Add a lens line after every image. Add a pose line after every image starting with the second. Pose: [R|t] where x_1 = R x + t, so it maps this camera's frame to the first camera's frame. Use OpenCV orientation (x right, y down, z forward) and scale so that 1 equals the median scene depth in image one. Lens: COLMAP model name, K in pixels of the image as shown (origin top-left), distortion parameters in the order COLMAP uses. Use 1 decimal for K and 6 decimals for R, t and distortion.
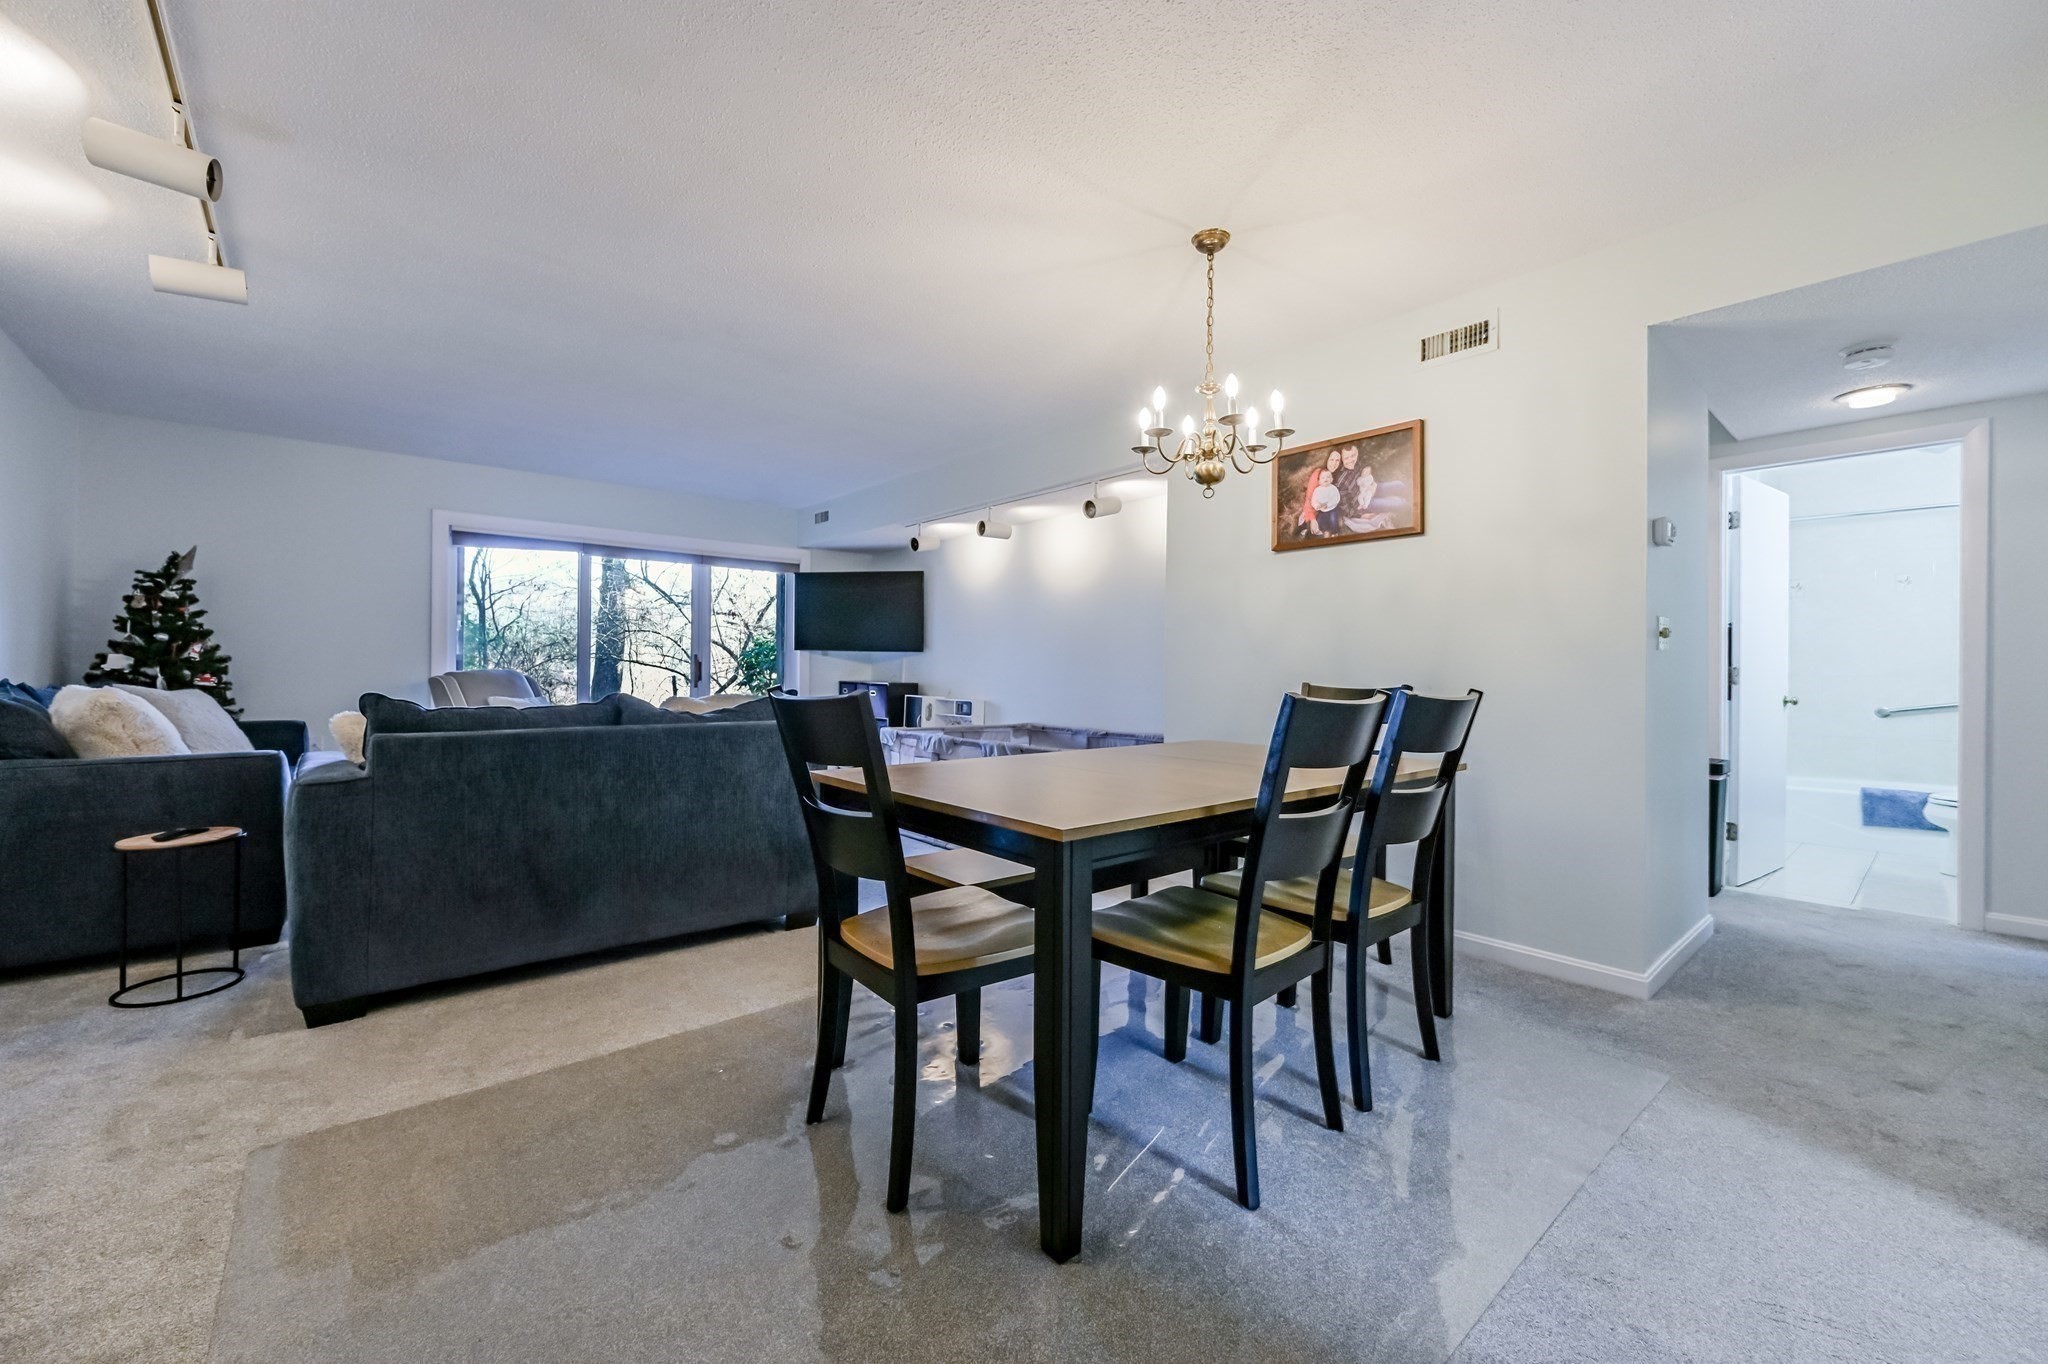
lens RADIAL K [[809.2, 0, 1025.0], [0, 809.2, 660.7], [0, 0, 1]] dist [-0.000872, -0.000068]
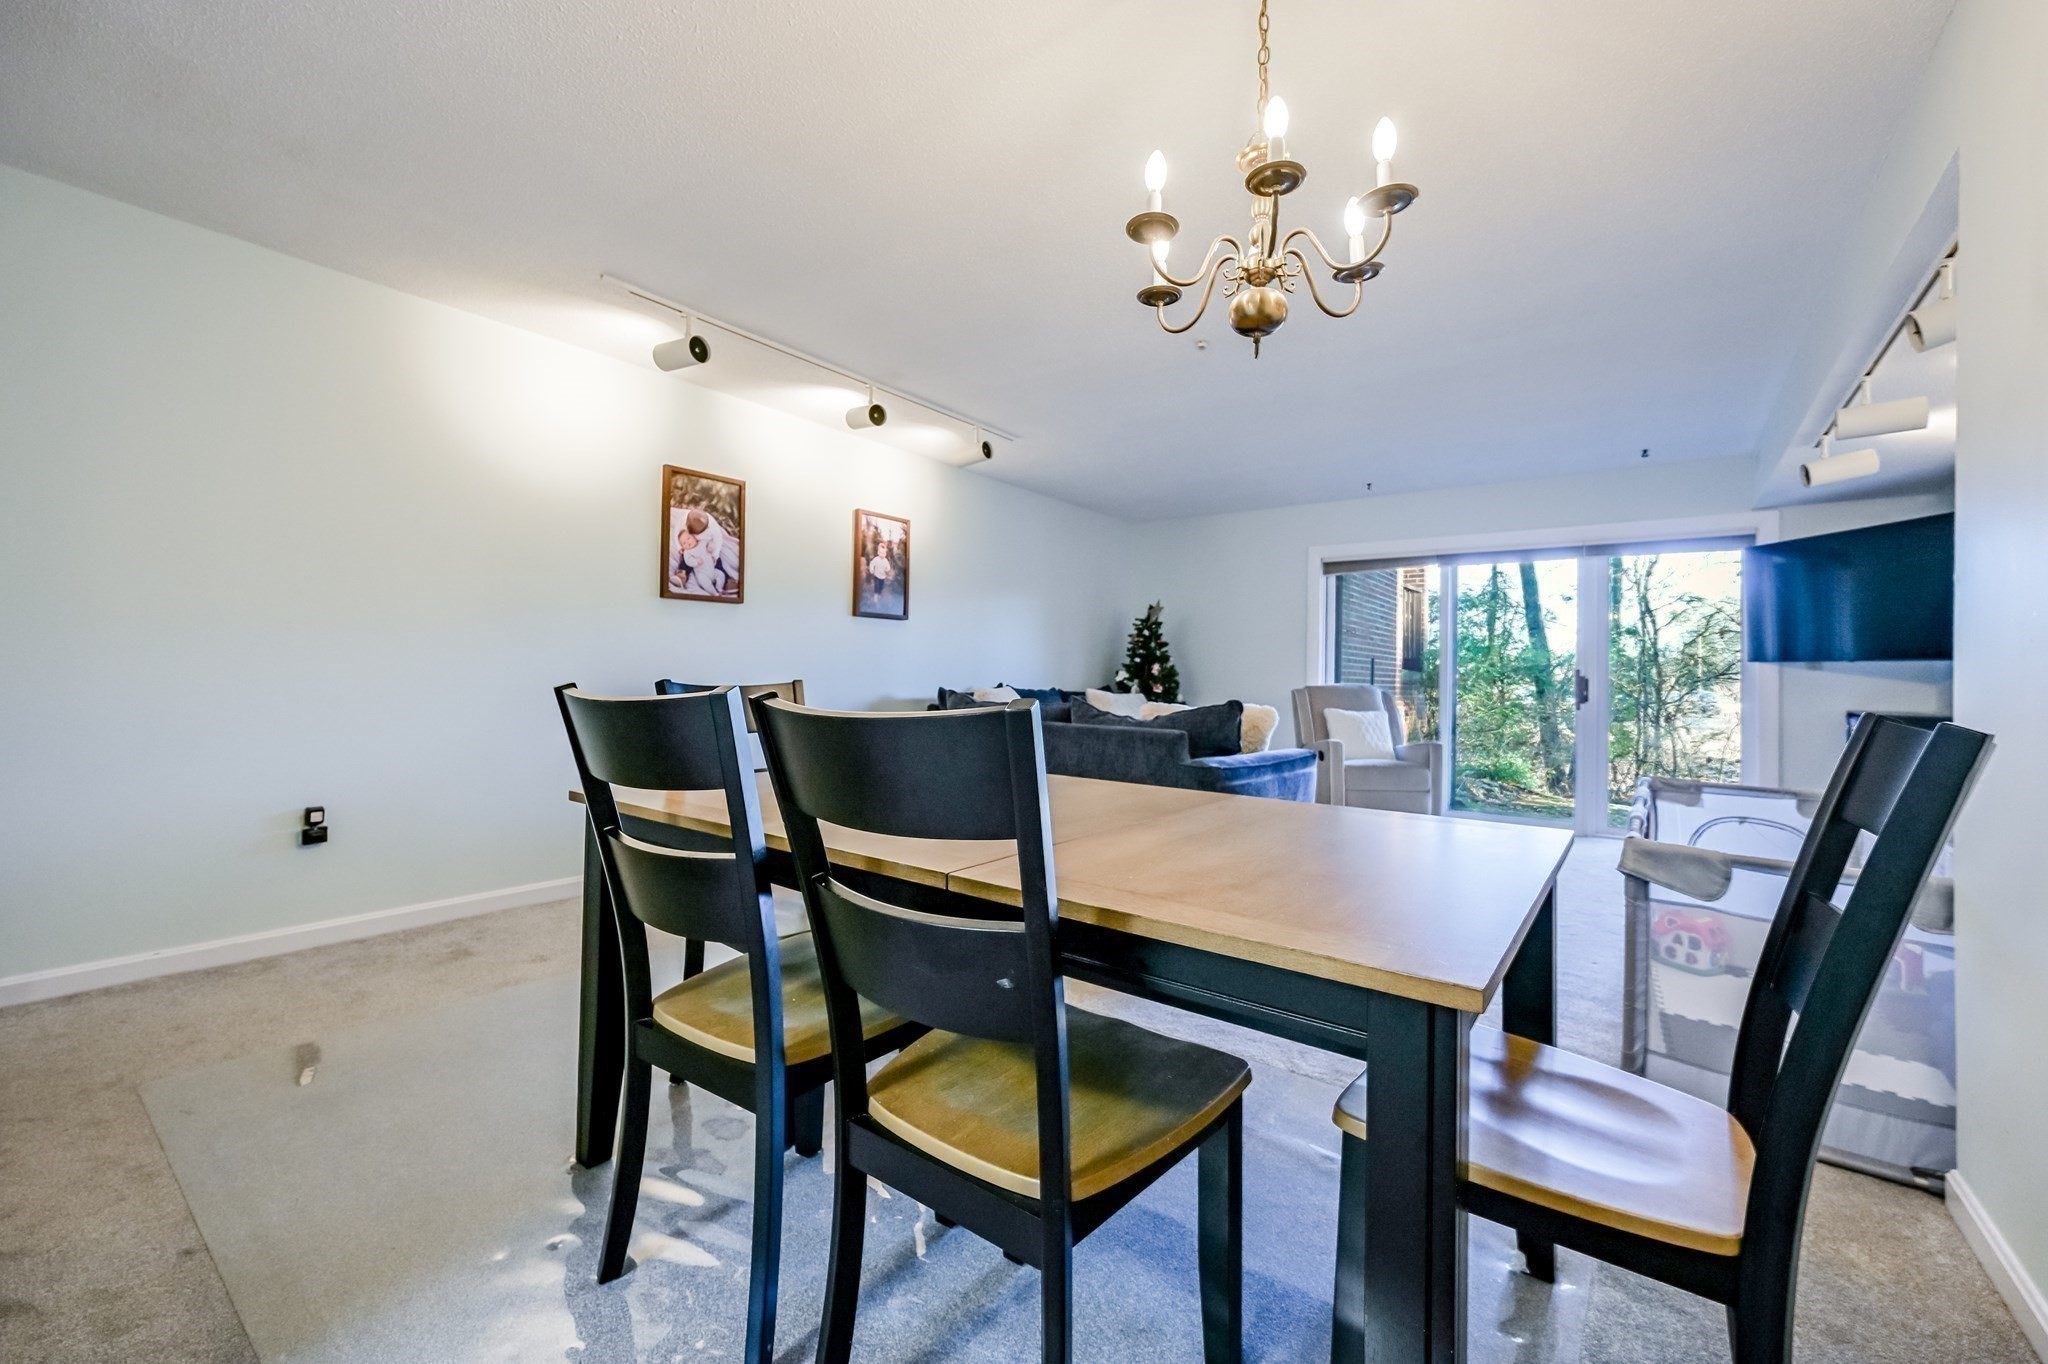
lens RADIAL K [[809.2, 0, 1014.7], [0, 809.2, 670.6], [0, 0, 1]] dist [-0.000872, -0.000068]
pose [[0.205598, -0.010824, -0.978577, 0.409219], [-0.007975, 0.999887, -0.012735, 0.012561], [0.978604, 0.010422, 0.205489, 0.426632]]
